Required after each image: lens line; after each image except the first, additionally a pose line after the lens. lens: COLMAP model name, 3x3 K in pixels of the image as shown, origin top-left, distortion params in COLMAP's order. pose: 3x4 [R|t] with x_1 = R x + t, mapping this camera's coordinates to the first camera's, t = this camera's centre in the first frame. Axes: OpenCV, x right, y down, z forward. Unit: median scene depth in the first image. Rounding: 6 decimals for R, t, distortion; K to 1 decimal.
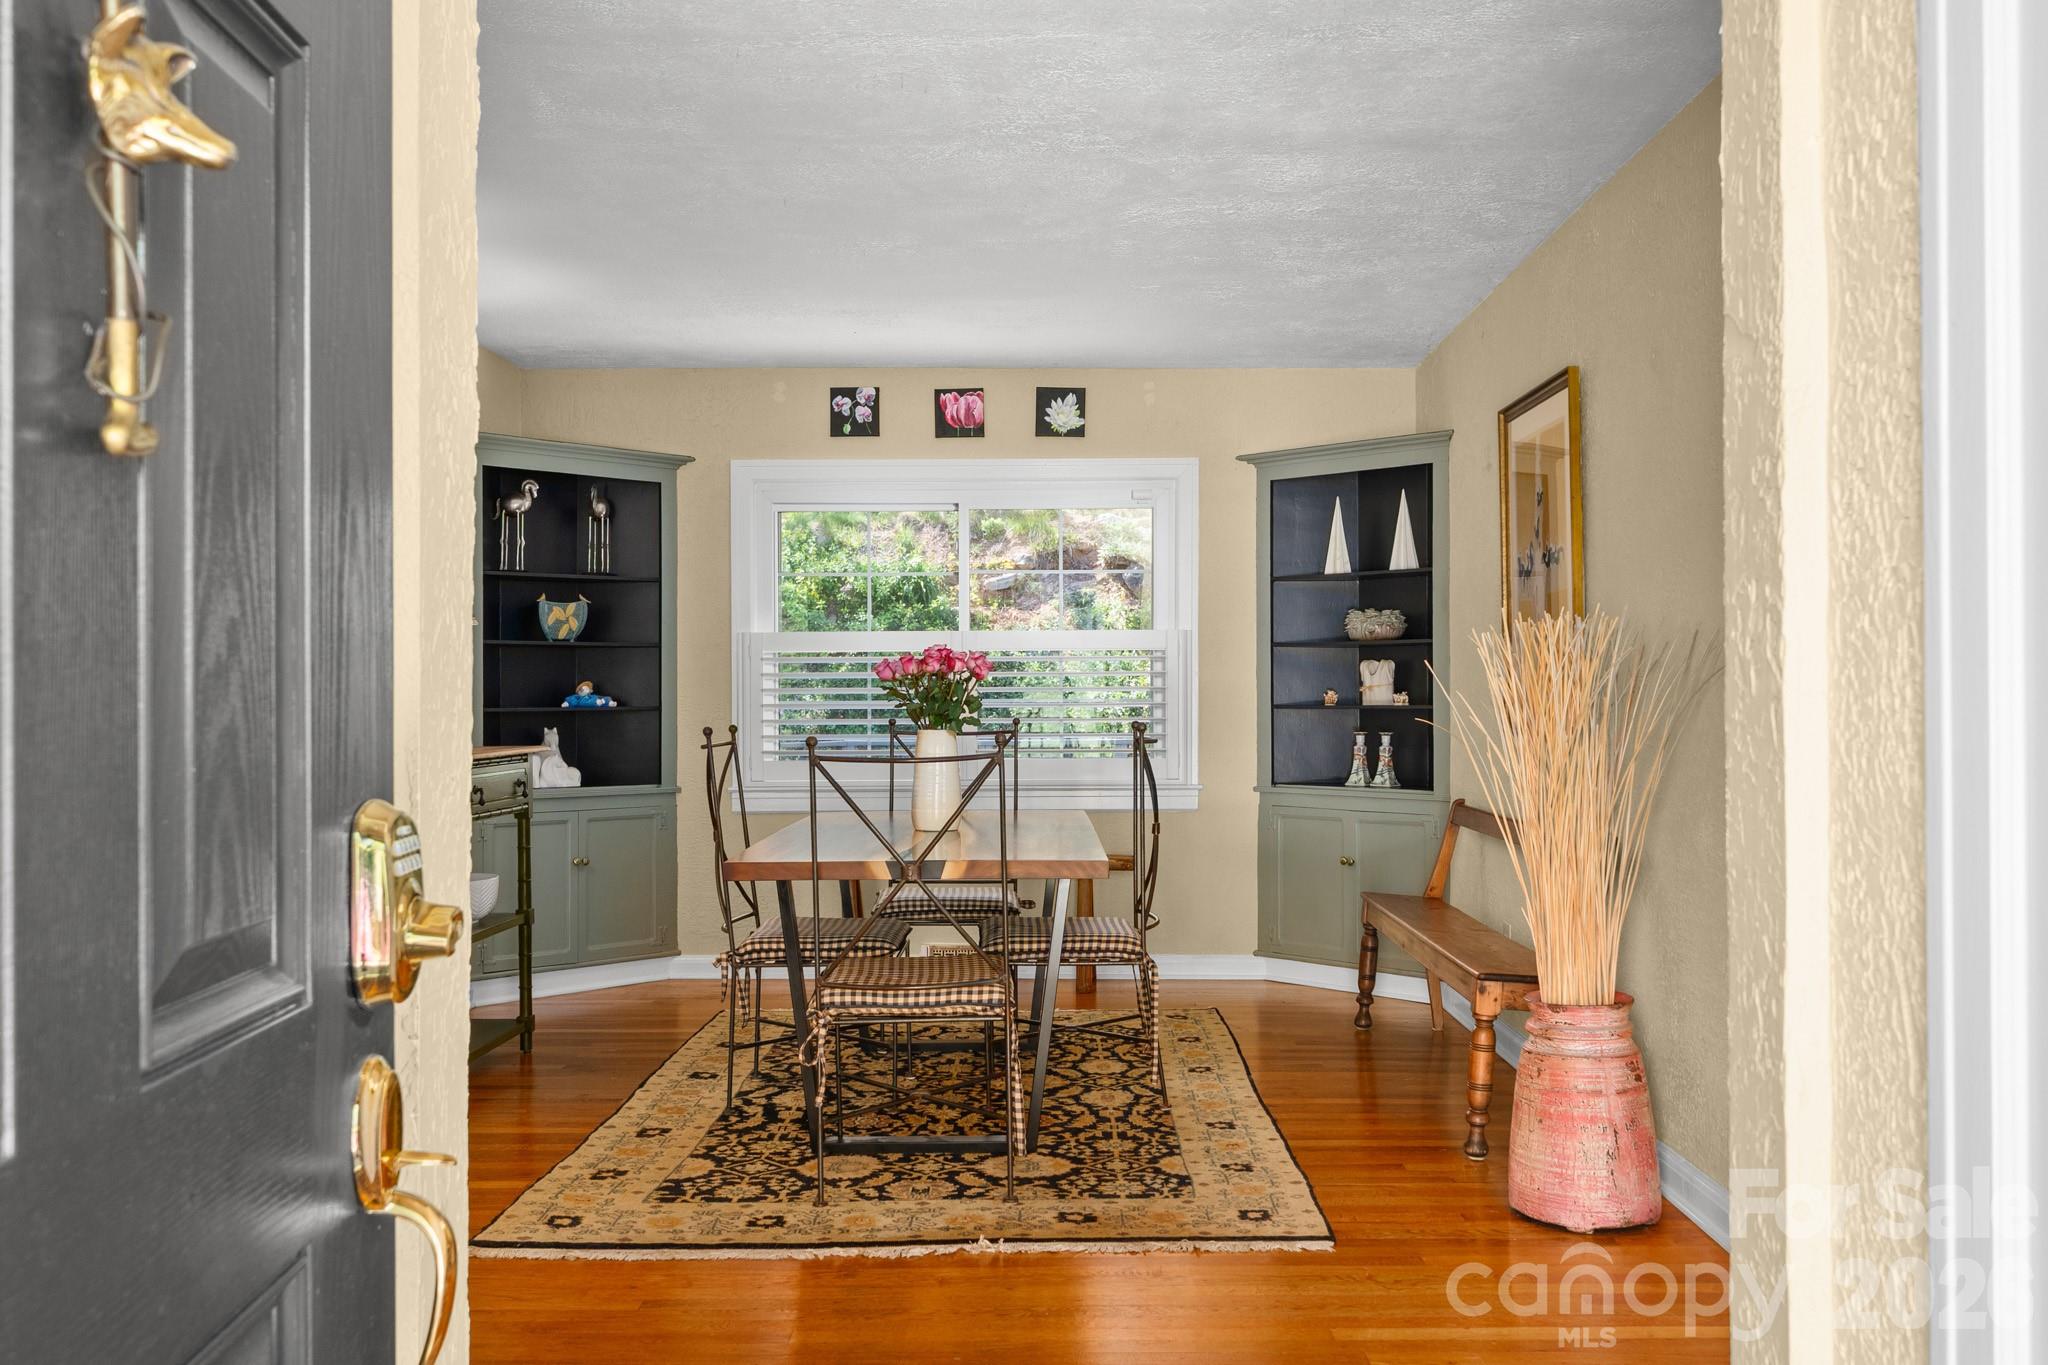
lens RADIAL K [[1617.1, 0, 1024.0], [0, 1617.1, 682.5], [0, 0, 1]] dist [-0.002701, -0.001726]
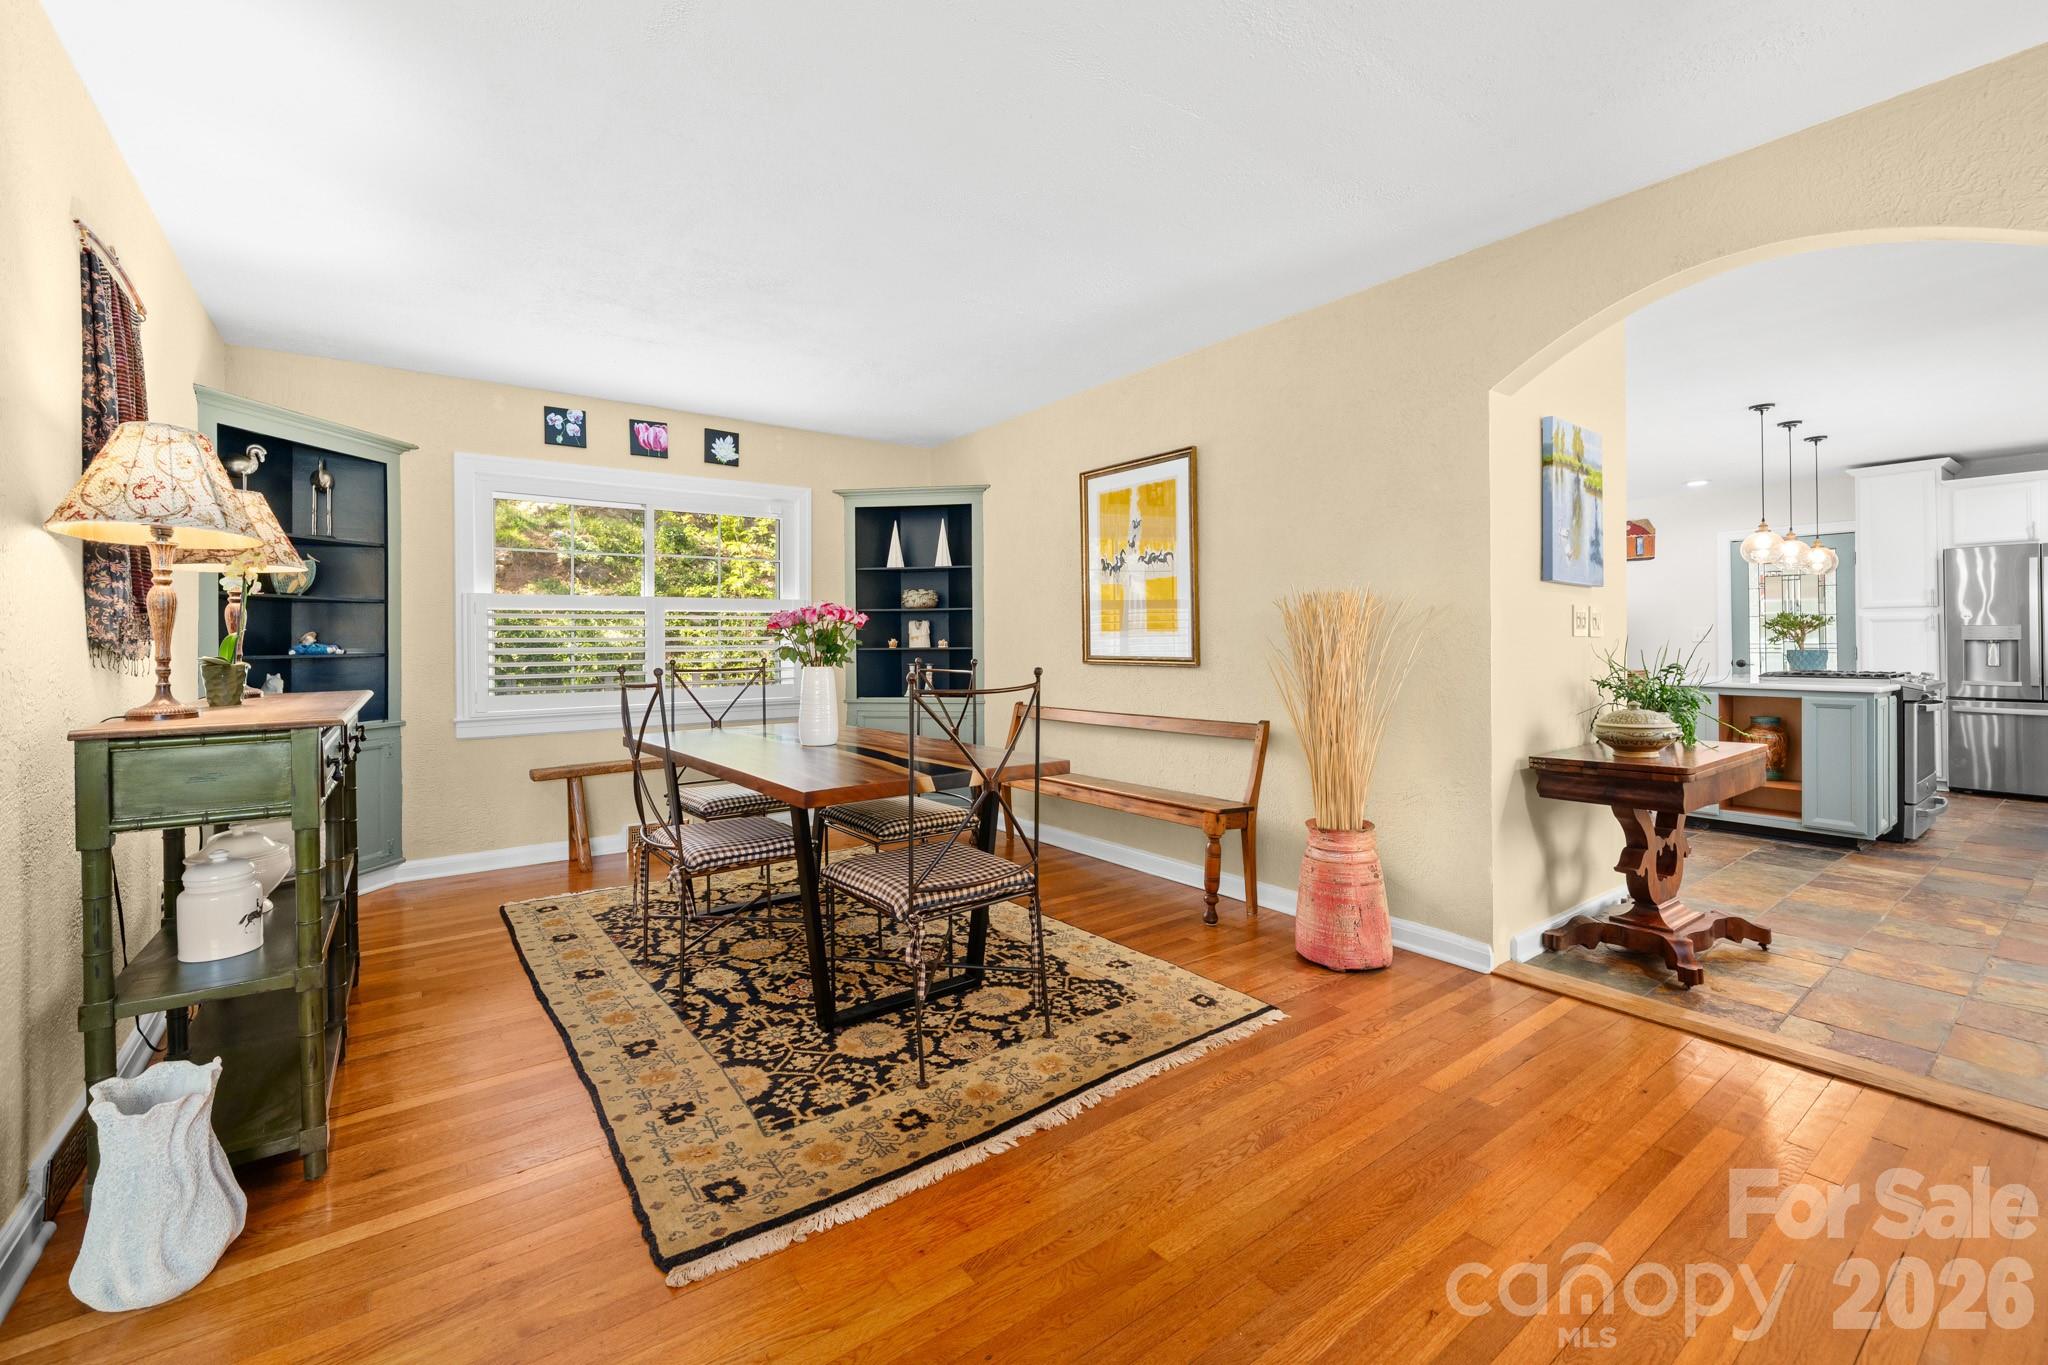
lens RADIAL K [[839.3, 0, 1009.6], [0, 839.3, 640.5], [0, 0, 1]] dist [-0.000586, -0.000020]
pose [[0.816311, -0.002489, 0.577607, -0.364708], [0.000254, 0.999992, 0.003951, 0.005462], [-0.577613, -0.003079, 0.816305, 0.420819]]
